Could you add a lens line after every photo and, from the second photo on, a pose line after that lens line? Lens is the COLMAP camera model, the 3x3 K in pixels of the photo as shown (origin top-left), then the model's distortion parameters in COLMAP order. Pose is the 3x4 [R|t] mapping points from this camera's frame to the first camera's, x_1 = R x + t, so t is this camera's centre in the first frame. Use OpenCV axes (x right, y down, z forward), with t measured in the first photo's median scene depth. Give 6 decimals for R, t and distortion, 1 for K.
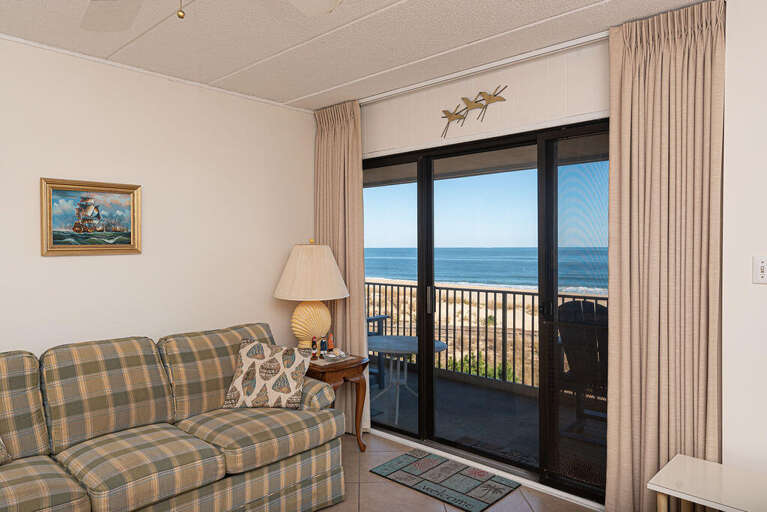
lens RADIAL K [[525.2, 0, 376.1], [0, 525.2, 251.2], [0, 0, 1]] dist [0.024287, -0.000456]
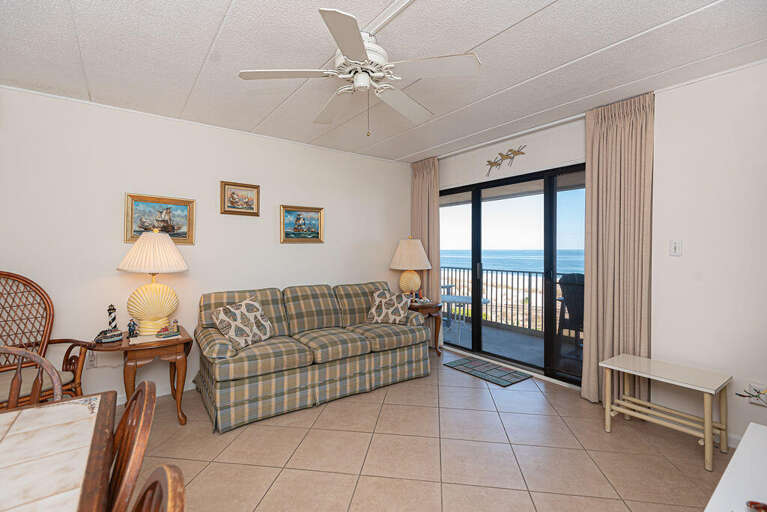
lens RADIAL K [[353.3, 0, 377.2], [0, 353.3, 252.0], [0, 0, 1]] dist [0.026742, -0.000542]
pose [[0.982482, 0.003431, -0.186324, -0.010661], [-0.003308, 0.999994, 0.000973, 0.036339], [0.186326, -0.000339, 0.982488, -0.244862]]
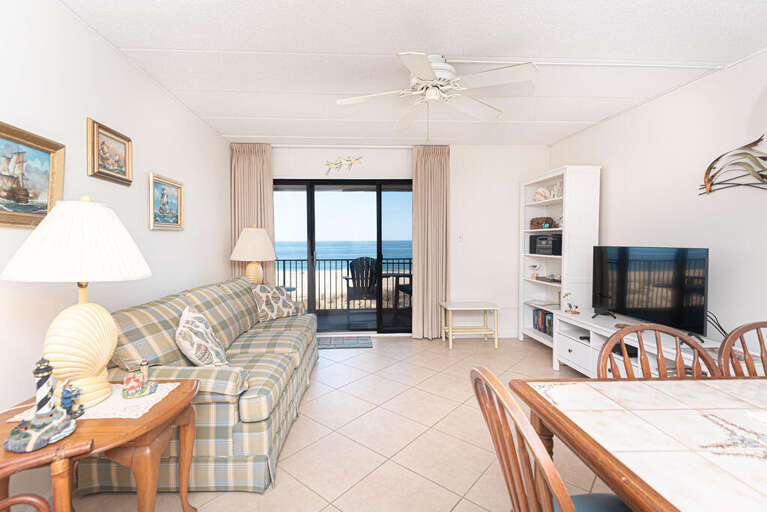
lens RADIAL K [[353.3, 0, 372.8], [0, 353.3, 239.9], [0, 0, 1]] dist [0.026742, -0.000542]
pose [[0.702804, -0.001689, 0.711381, -0.799462], [0.008567, 0.999945, -0.006090, 0.042433], [-0.711332, 0.010374, 0.702780, -0.052669]]
